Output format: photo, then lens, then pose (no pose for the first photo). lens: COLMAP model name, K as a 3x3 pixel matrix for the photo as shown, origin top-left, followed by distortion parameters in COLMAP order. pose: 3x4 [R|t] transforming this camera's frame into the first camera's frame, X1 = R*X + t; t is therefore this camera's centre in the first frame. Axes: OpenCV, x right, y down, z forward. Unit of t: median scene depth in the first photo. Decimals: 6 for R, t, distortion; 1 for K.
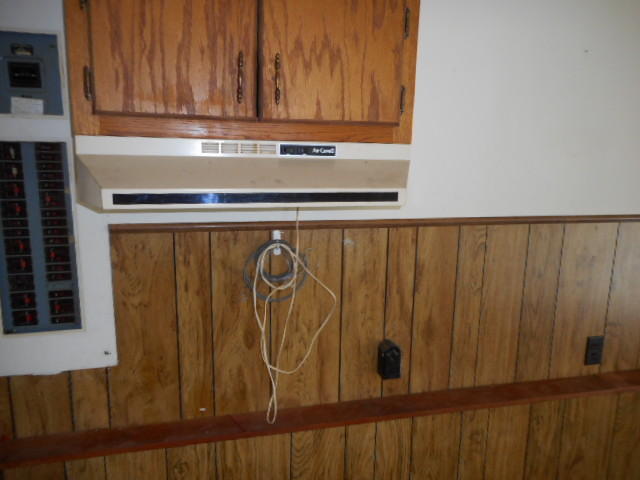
lens RADIAL K [[478.3, 0, 320.0], [0, 478.3, 240.0], [0, 0, 1]] dist [0.005765, 0.005540]
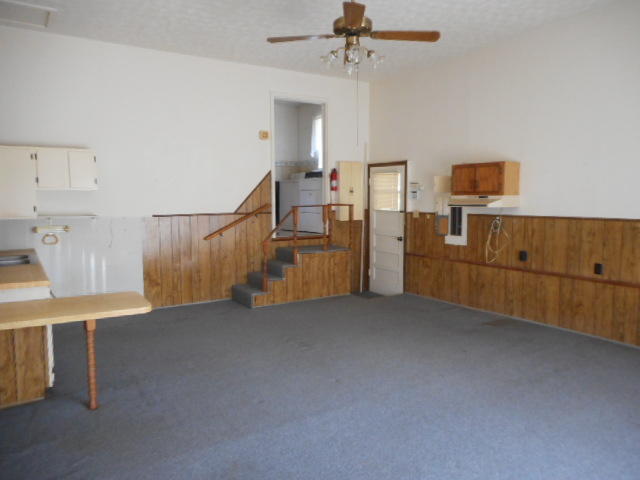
lens RADIAL K [[478.3, 0, 320.0], [0, 478.3, 240.0], [0, 0, 1]] dist [0.005765, 0.005540]
pose [[0.318630, 0.065045, -0.945645, 2.988715], [-0.165817, 0.986084, 0.011956, 0.342431], [0.933263, 0.152995, 0.324981, -1.540469]]
